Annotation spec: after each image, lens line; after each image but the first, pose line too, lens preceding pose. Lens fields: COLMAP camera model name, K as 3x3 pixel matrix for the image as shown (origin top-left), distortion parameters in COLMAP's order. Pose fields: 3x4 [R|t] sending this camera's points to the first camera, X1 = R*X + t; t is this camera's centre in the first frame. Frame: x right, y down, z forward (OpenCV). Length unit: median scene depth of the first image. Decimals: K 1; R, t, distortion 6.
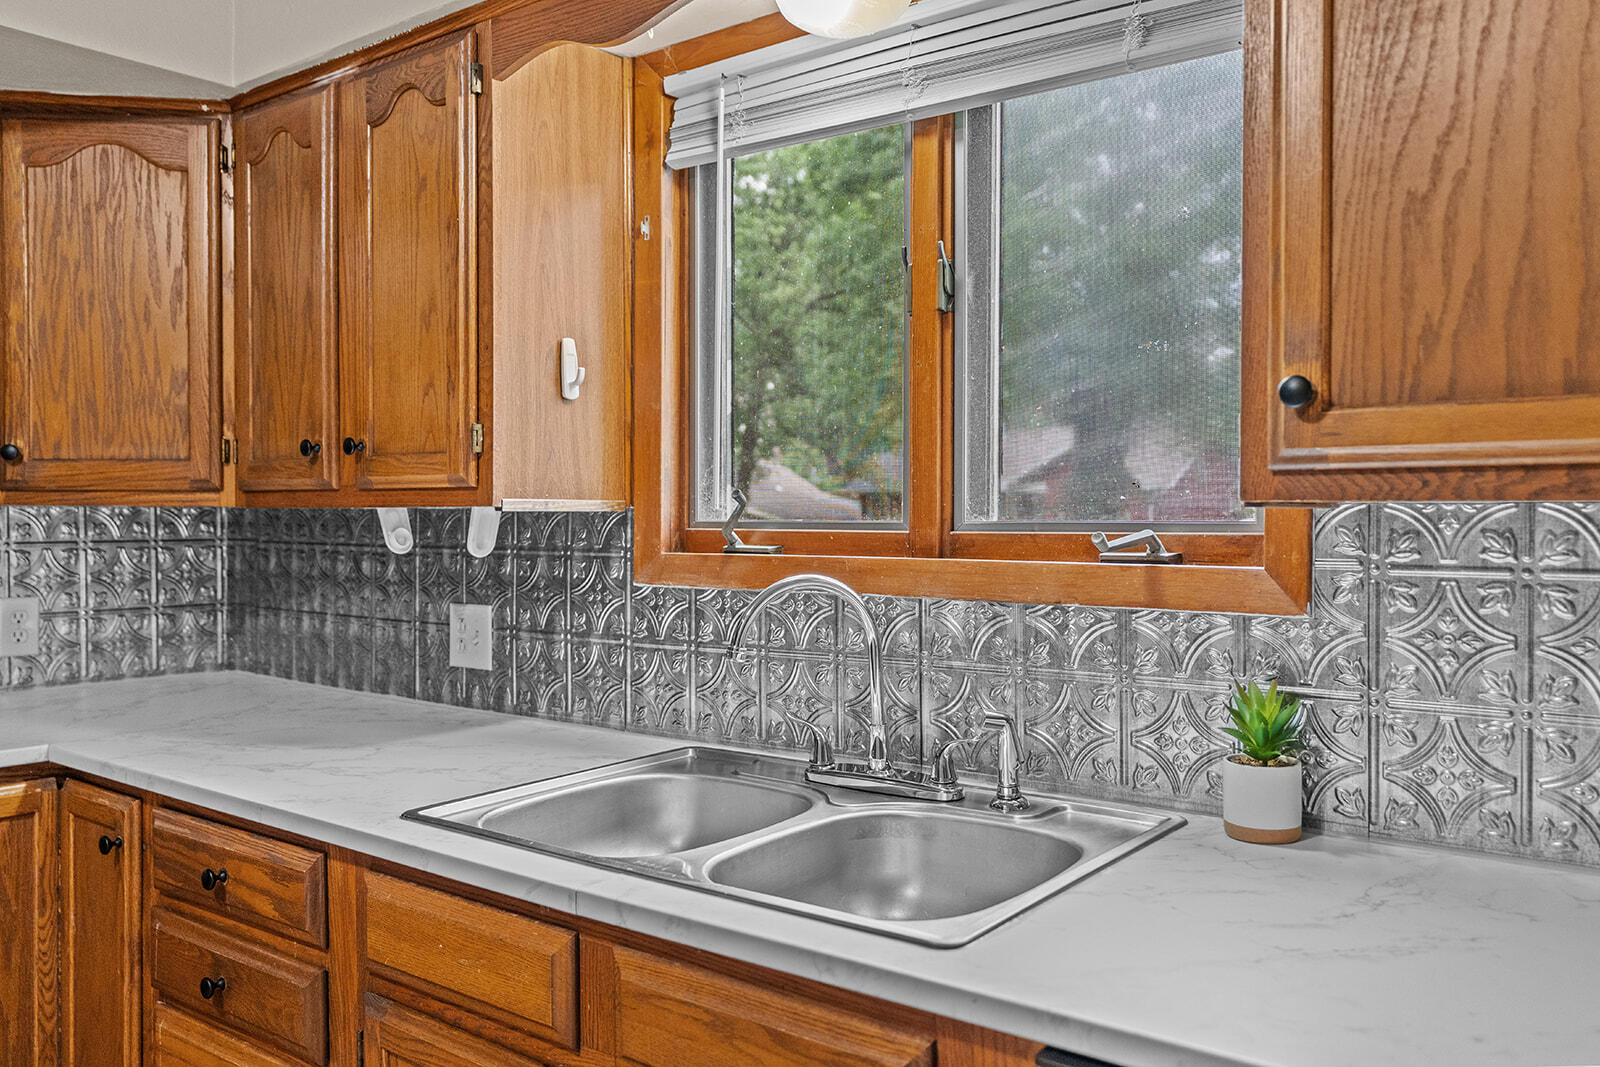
lens RADIAL K [[1281.4, 0, 803.6], [0, 1281.4, 528.4], [0, 0, 1]] dist [0.001320, 0.003761]
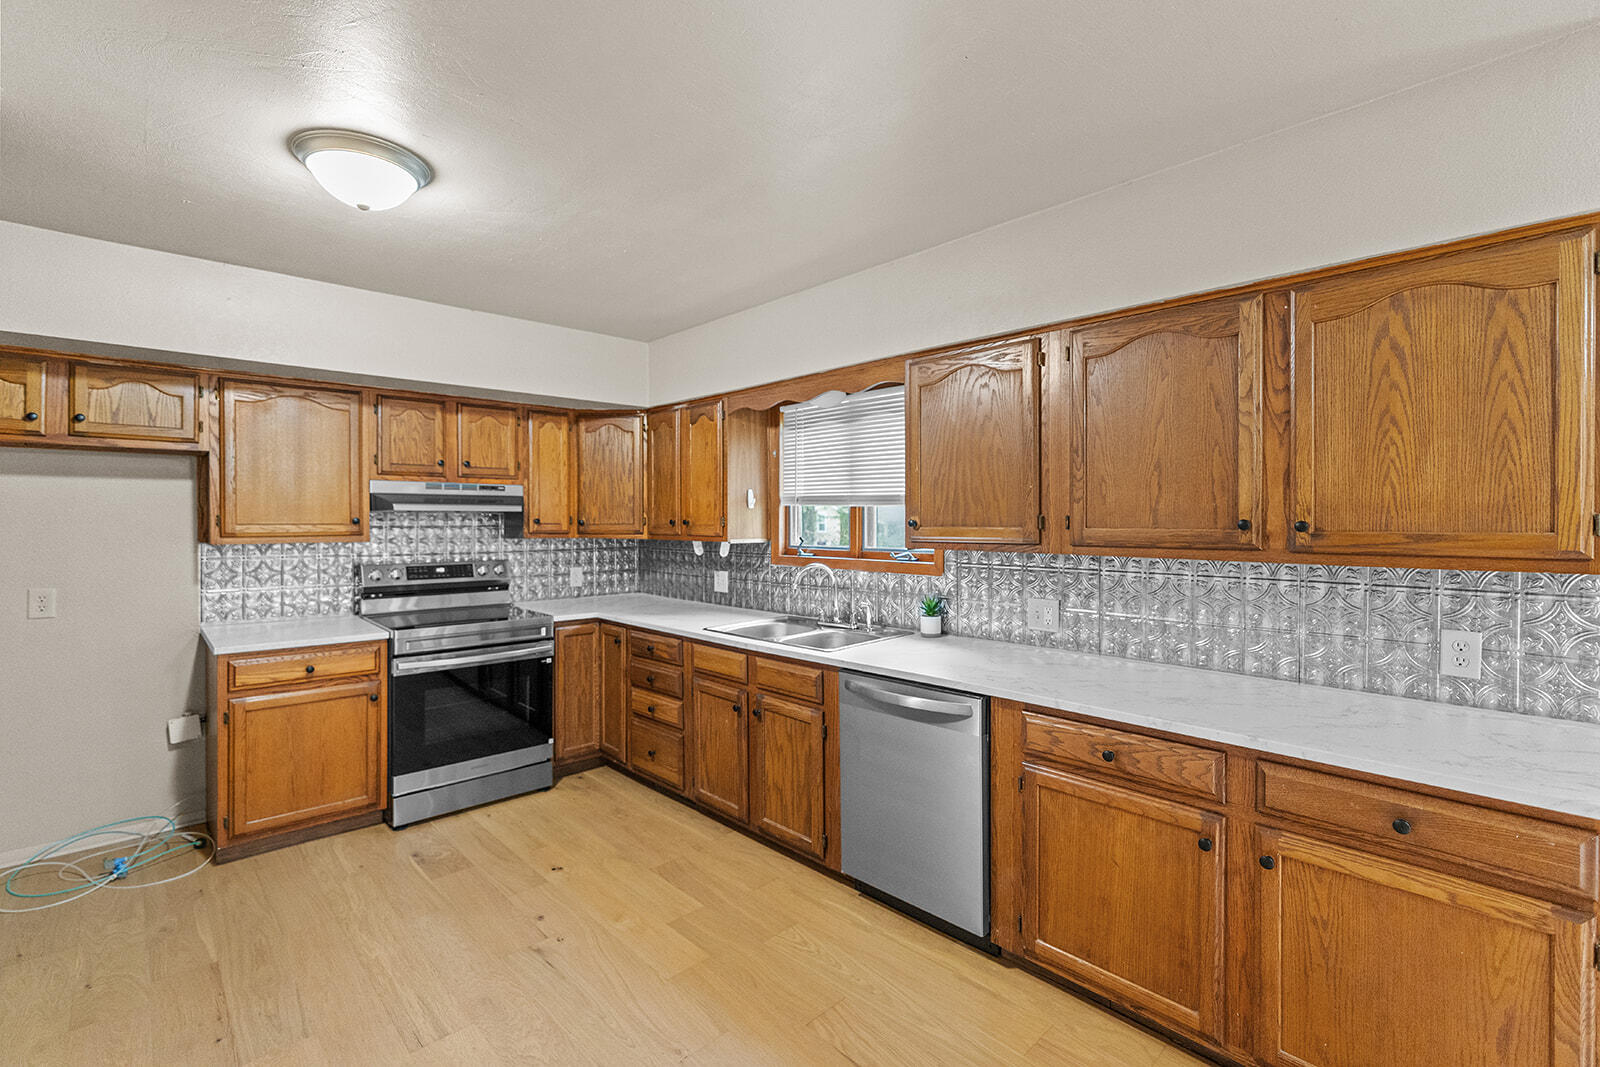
lens RADIAL K [[717.4, 0, 797.2], [0, 717.4, 519.4], [0, 0, 1]] dist [-0.002049, 0.000414]
pose [[0.989247, -0.002366, -0.146233, 0.177005], [0.001058, 0.999959, -0.009027, -0.049907], [0.146248, 0.008775, 0.989209, -0.692034]]
